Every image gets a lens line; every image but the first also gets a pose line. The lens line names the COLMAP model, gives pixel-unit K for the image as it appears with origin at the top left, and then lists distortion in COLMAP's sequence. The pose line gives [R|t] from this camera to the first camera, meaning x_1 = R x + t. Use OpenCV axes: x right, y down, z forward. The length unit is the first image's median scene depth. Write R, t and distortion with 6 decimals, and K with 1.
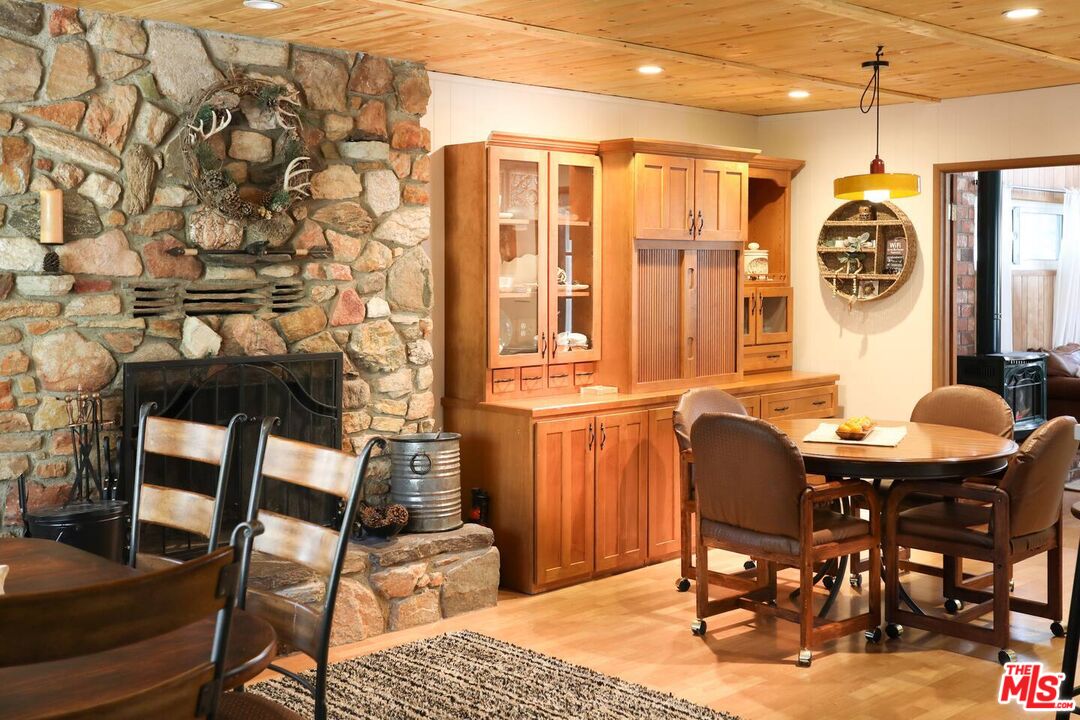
lens RADIAL K [[1245.2, 0, 560.3], [0, 1245.2, 293.7], [0, 0, 1]] dist [0.062522, 0.000000]
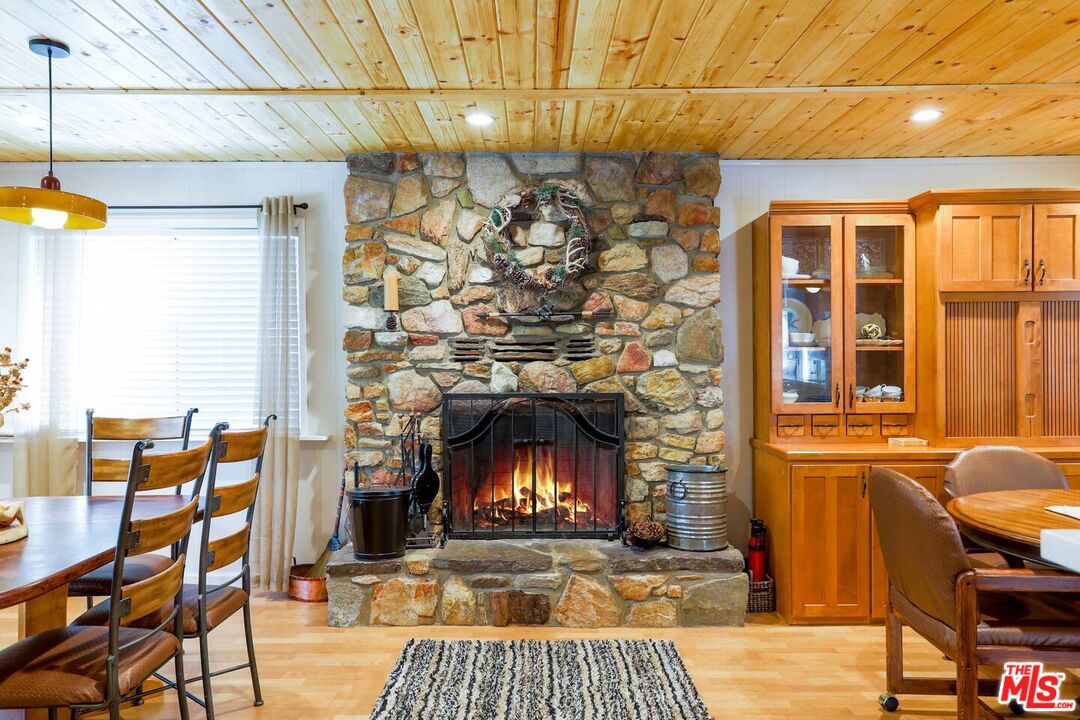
lens RADIAL K [[782.7, 0, 531.6], [0, 782.7, 358.2], [0, 0, 1]] dist [-0.007475, 0.033978]
pose [[0.717404, -0.004545, -0.696643, 0.312171], [-0.007868, 0.999862, -0.014625, 0.024745], [0.696613, 0.015973, 0.717269, 0.387882]]
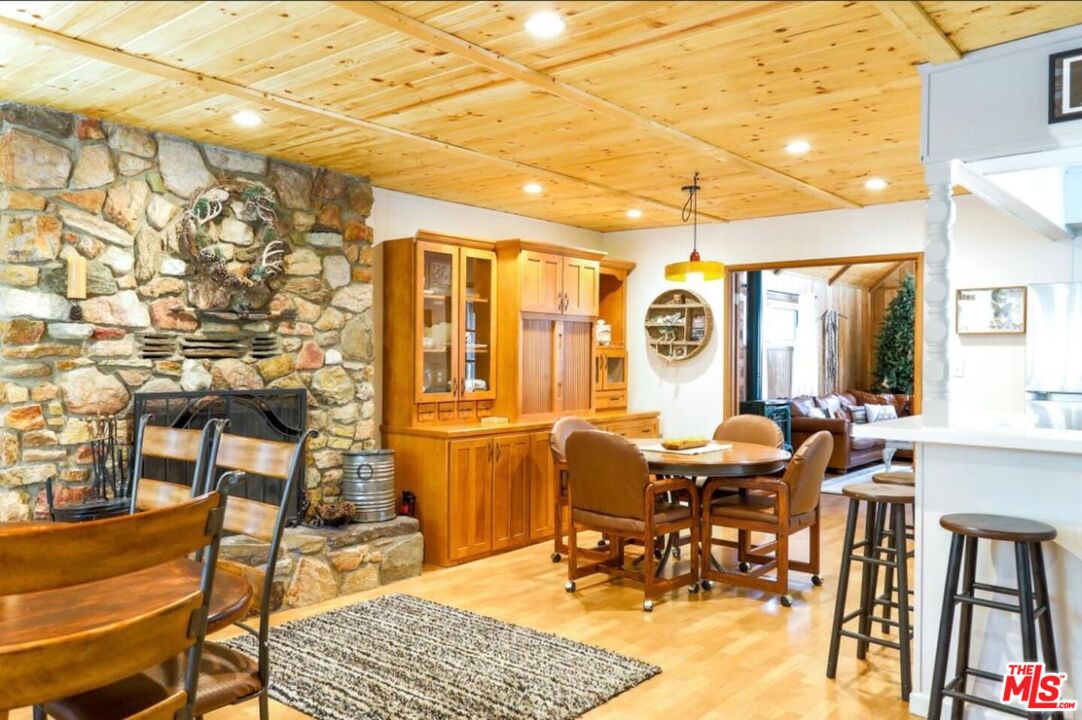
lens RADIAL K [[842.3, 0, 545.5], [0, 842.3, 360.1], [0, 0, 1]] dist [0.028117, 0.009089]
pose [[0.994024, 0.005269, 0.109032, -0.018636], [-0.003581, 0.999871, -0.015669, 0.030046], [-0.109101, 0.015185, 0.993915, 0.071114]]
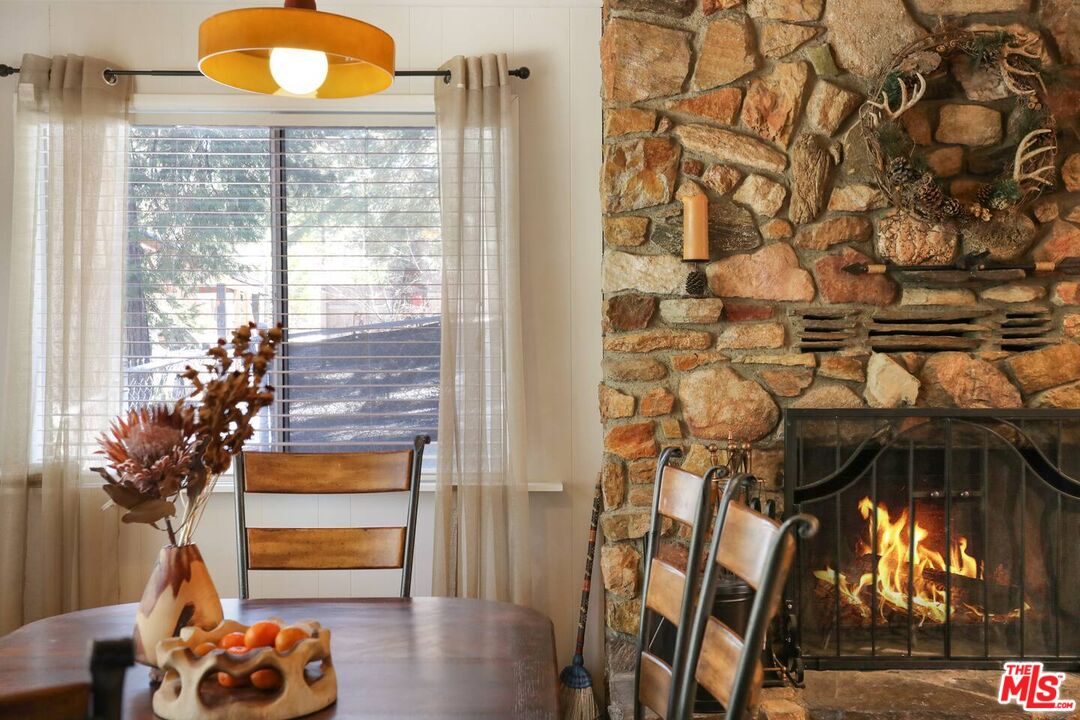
lens RADIAL K [[1245.2, 0, 530.7], [0, 1245.2, 360.9], [0, 0, 1]] dist [0.062522, 0.000000]
pose [[0.723652, 0.003558, -0.690156, 0.076591], [-0.010777, 0.999923, -0.006146, 0.028390], [0.690081, 0.011886, 0.723635, 0.280256]]
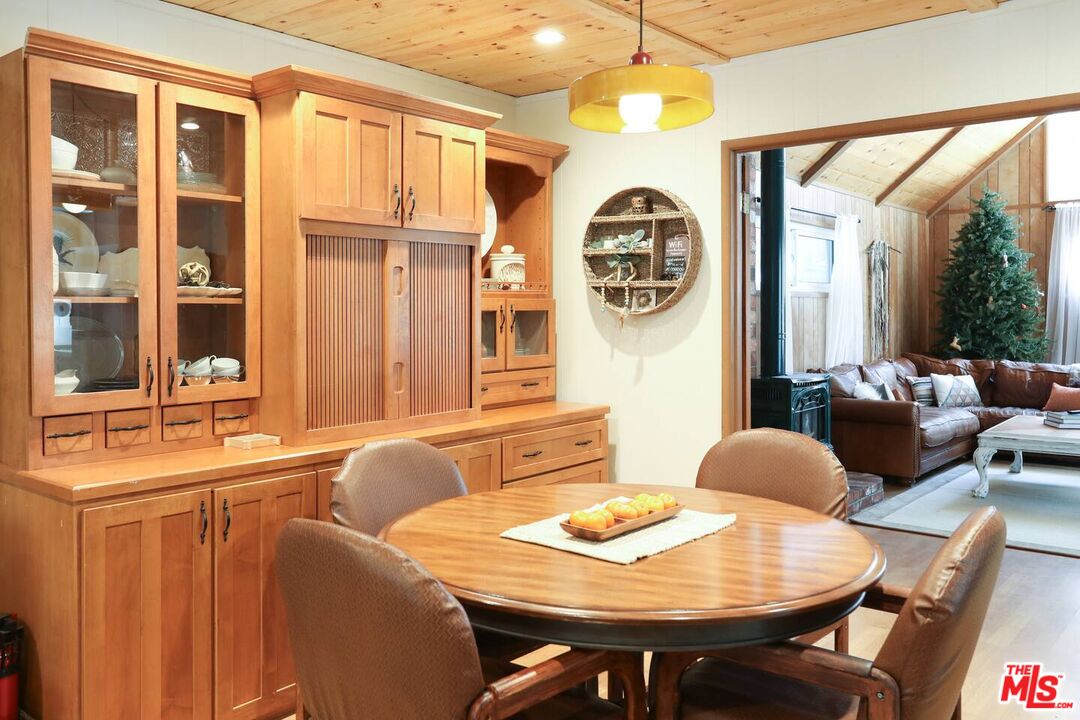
lens RADIAL K [[904.6, 0, 526.3], [0, 904.6, 323.0], [0, 0, 1]] dist [0.004487, 0.023378]
pose [[0.995649, -0.004481, 0.093074, 0.162630], [0.004973, 0.999975, -0.005060, 0.019126], [-0.093049, 0.005501, 0.995646, 0.594229]]
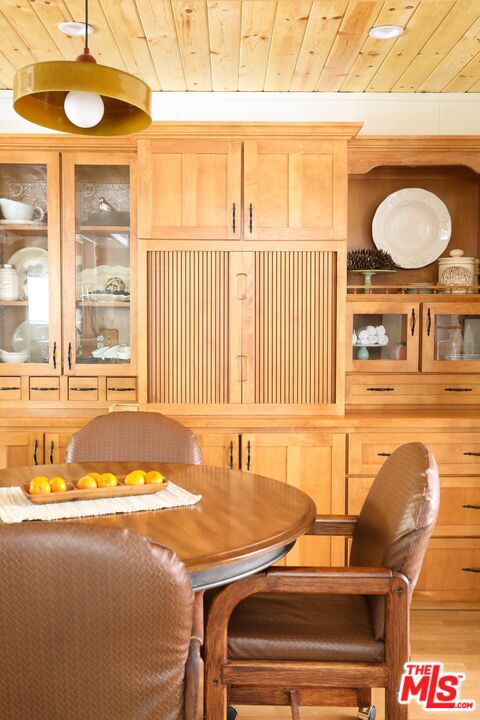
lens RADIAL K [[753.5, 0, 240.1], [0, 753.5, 363.9], [0, 0, 1]] dist [0.002579, 0.000000]
pose [[0.717507, 0.041023, -0.695342, 0.577494], [-0.022150, 0.999103, 0.036088, 0.028070], [0.696199, -0.010492, 0.717772, 0.796662]]
